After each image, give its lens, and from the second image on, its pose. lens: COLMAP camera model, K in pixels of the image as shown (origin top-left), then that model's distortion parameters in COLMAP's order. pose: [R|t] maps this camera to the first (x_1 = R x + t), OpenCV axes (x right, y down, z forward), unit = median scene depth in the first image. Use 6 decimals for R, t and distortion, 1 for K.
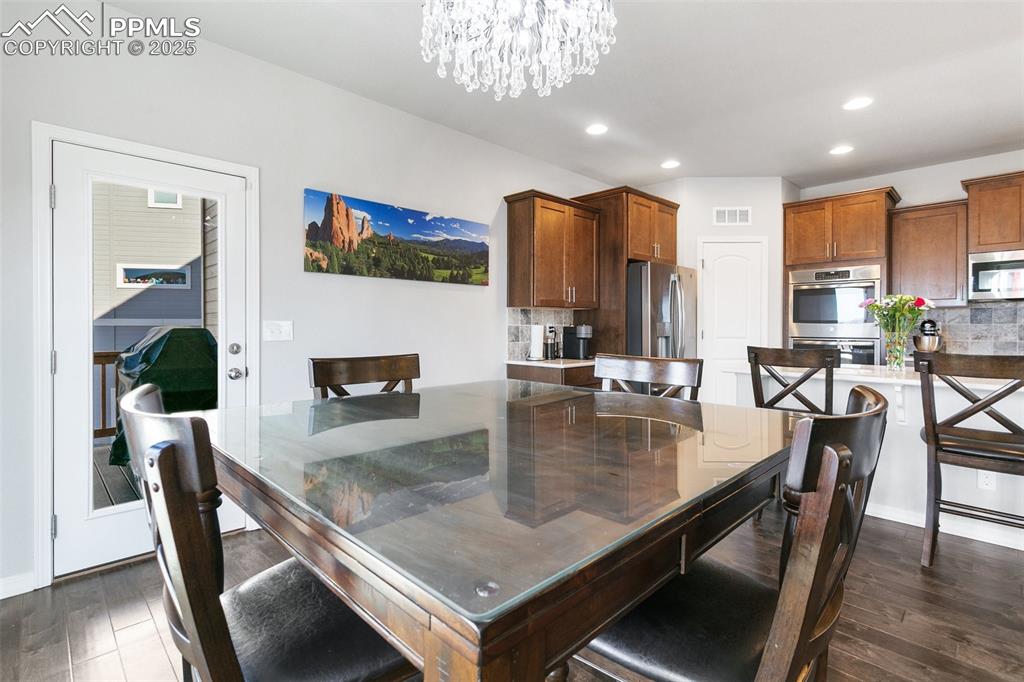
lens RADIAL K [[484.6, 0, 506.7], [0, 484.6, 330.4], [0, 0, 1]] dist [0.004283, 0.001517]
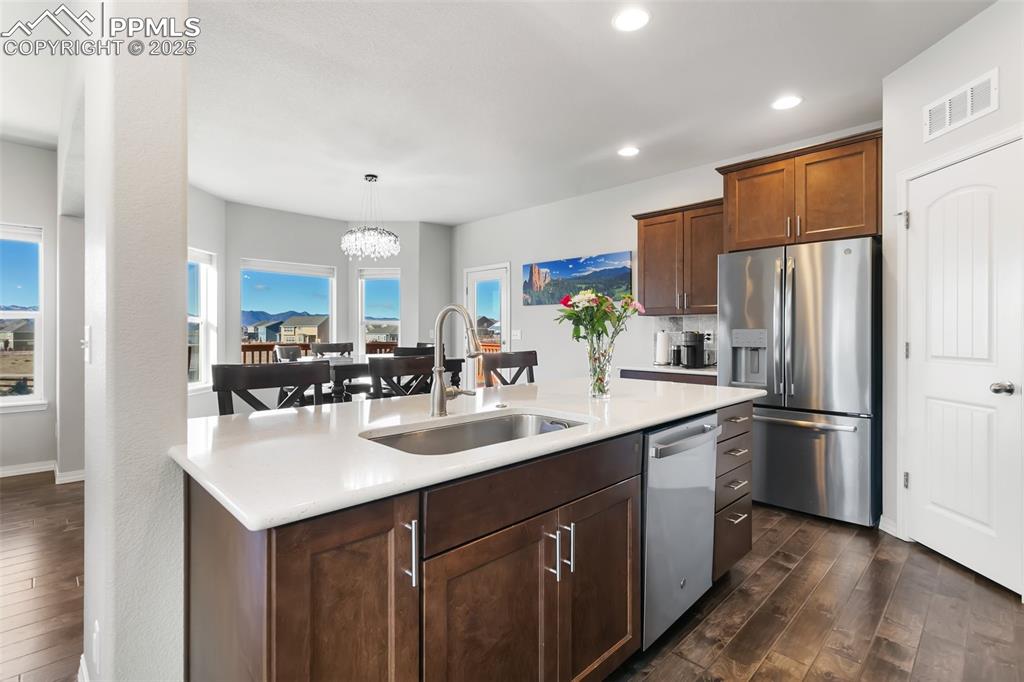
lens RADIAL K [[484.6, 0, 506.7], [0, 484.6, 330.4], [0, 0, 1]] dist [0.004283, 0.001517]
pose [[-0.002611, -0.002455, -0.999994, 1.330682], [-0.010286, 0.999944, -0.002428, -0.010196], [0.999944, 0.010279, -0.002637, 0.770663]]
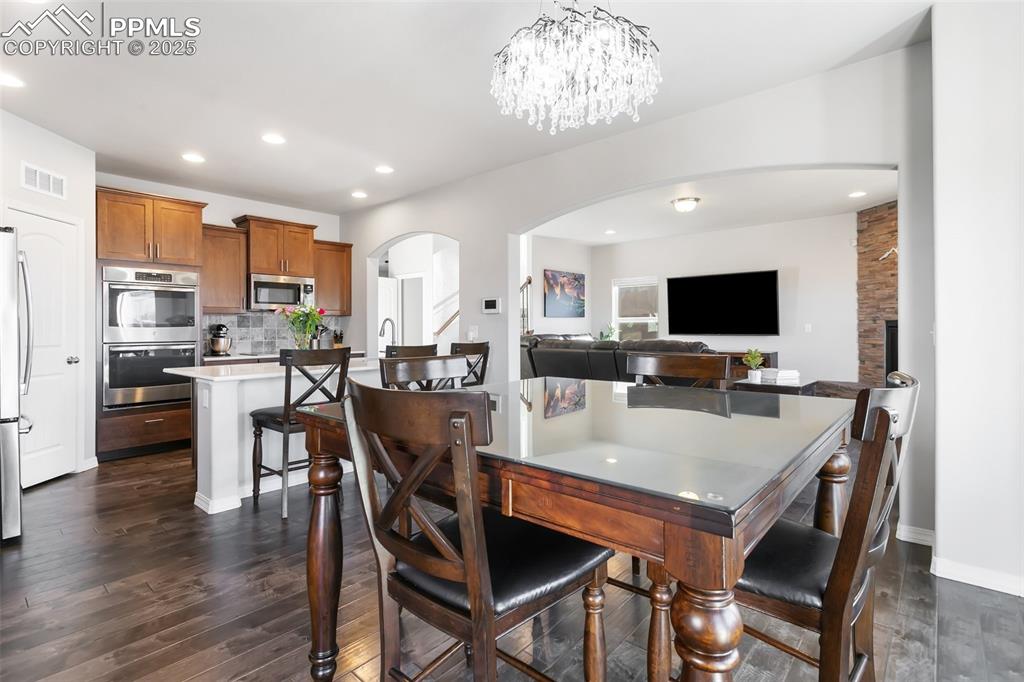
lens RADIAL K [[497.9, 0, 506.0], [0, 497.9, 327.6], [0, 0, 1]] dist [0.016306, 0.000181]
pose [[-0.070391, 0.001527, 0.997518, -0.487951], [0.013472, 0.999909, -0.000580, -0.005034], [-0.997428, 0.013398, -0.070405, 0.499587]]
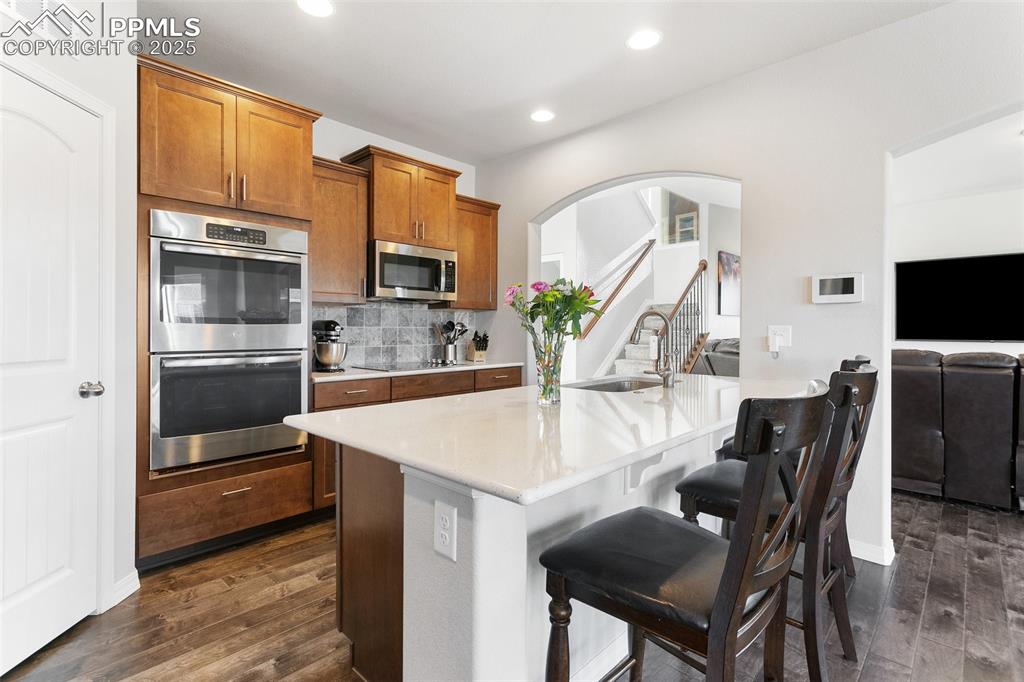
lens RADIAL K [[484.6, 0, 506.7], [0, 484.6, 330.4], [0, 0, 1]] dist [0.004283, 0.001517]
pose [[-0.031338, -0.002698, 0.999505, 0.162845], [0.006661, 0.999974, 0.002908, -0.009339], [-0.999487, 0.006749, -0.031319, 0.952156]]
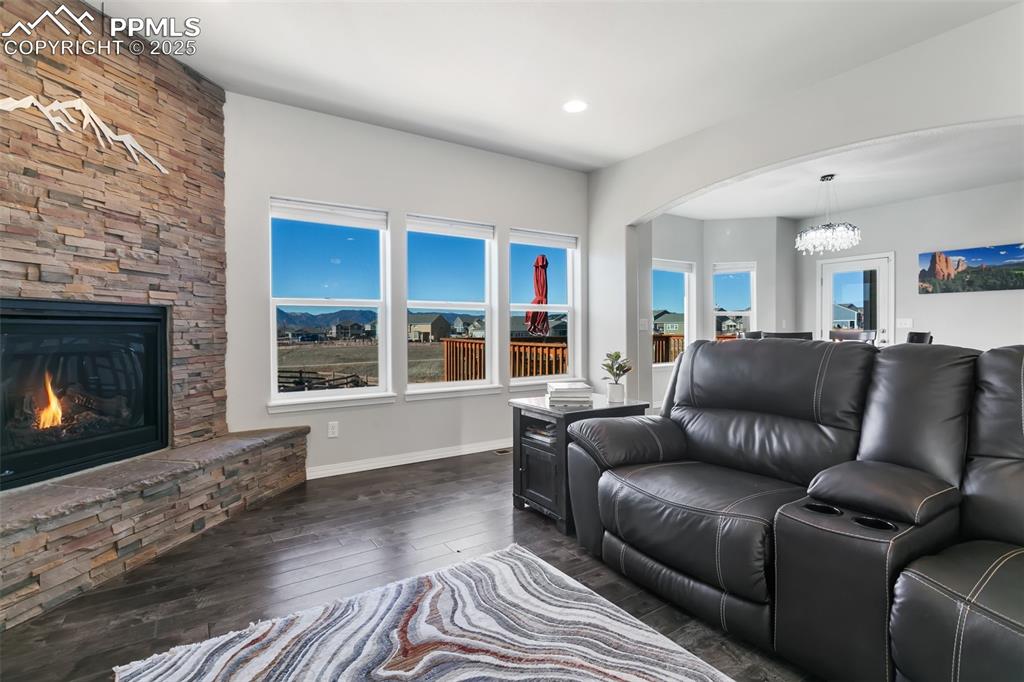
lens RADIAL K [[484.6, 0, 506.7], [0, 484.6, 330.4], [0, 0, 1]] dist [0.004283, 0.001517]
pose [[-0.194986, 0.005194, -0.980792, 1.613016], [-0.002957, 0.999978, 0.005883, 0.021389], [0.980802, 0.004048, -0.194966, -0.260935]]
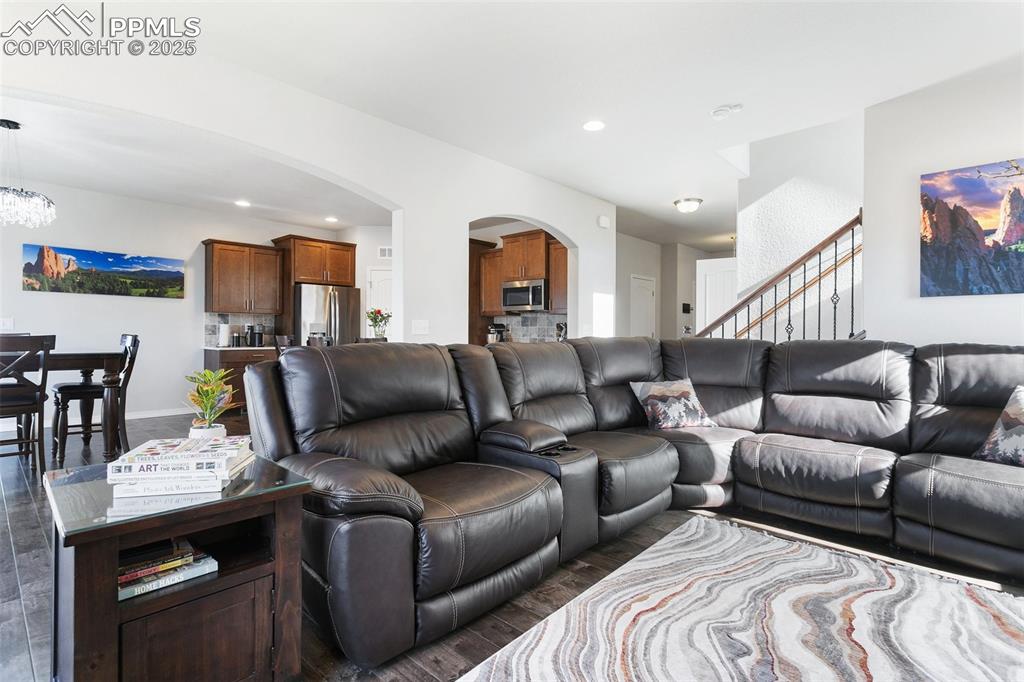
lens RADIAL K [[490.0, 0, 512.0], [0, 490.0, 341.0], [0, 0, 1]] dist [-0.023448, 0.008585]
pose [[0.998314, 0.009259, 0.057303, 1.046302], [-0.009611, 0.999937, 0.005859, 0.029142], [-0.057245, -0.006400, 0.998340, -0.711447]]
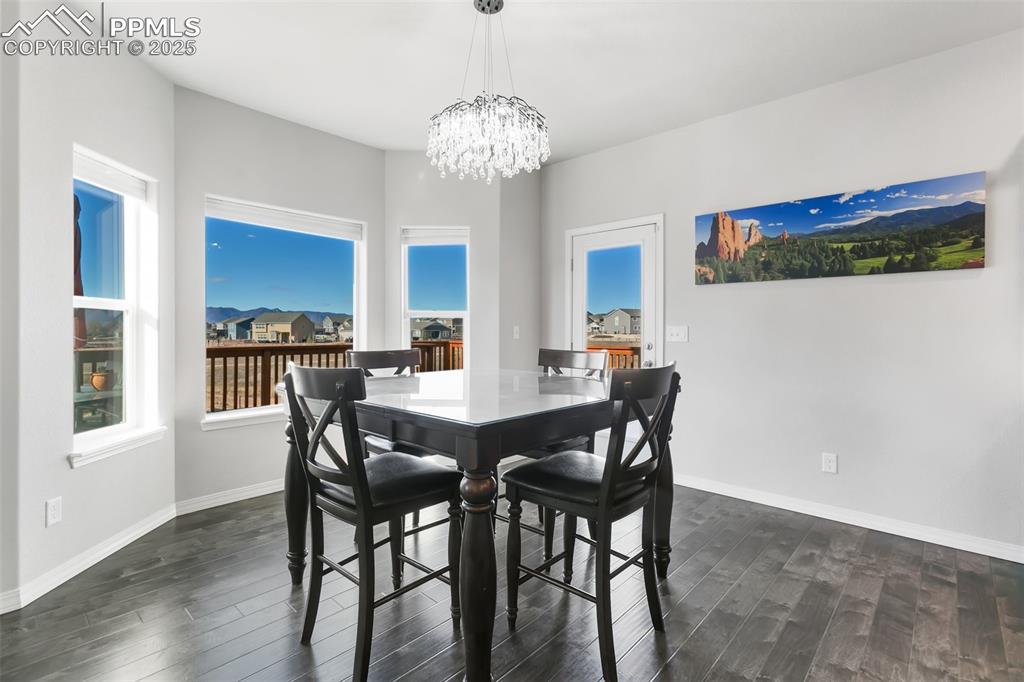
lens RADIAL K [[484.6, 0, 506.7], [0, 484.6, 330.4], [0, 0, 1]] dist [0.004283, 0.001517]
pose [[0.046036, 0.003275, -0.998934, 0.632581], [-0.011037, 0.999935, 0.002770, -0.005795], [0.998879, 0.010898, 0.046069, 0.392368]]
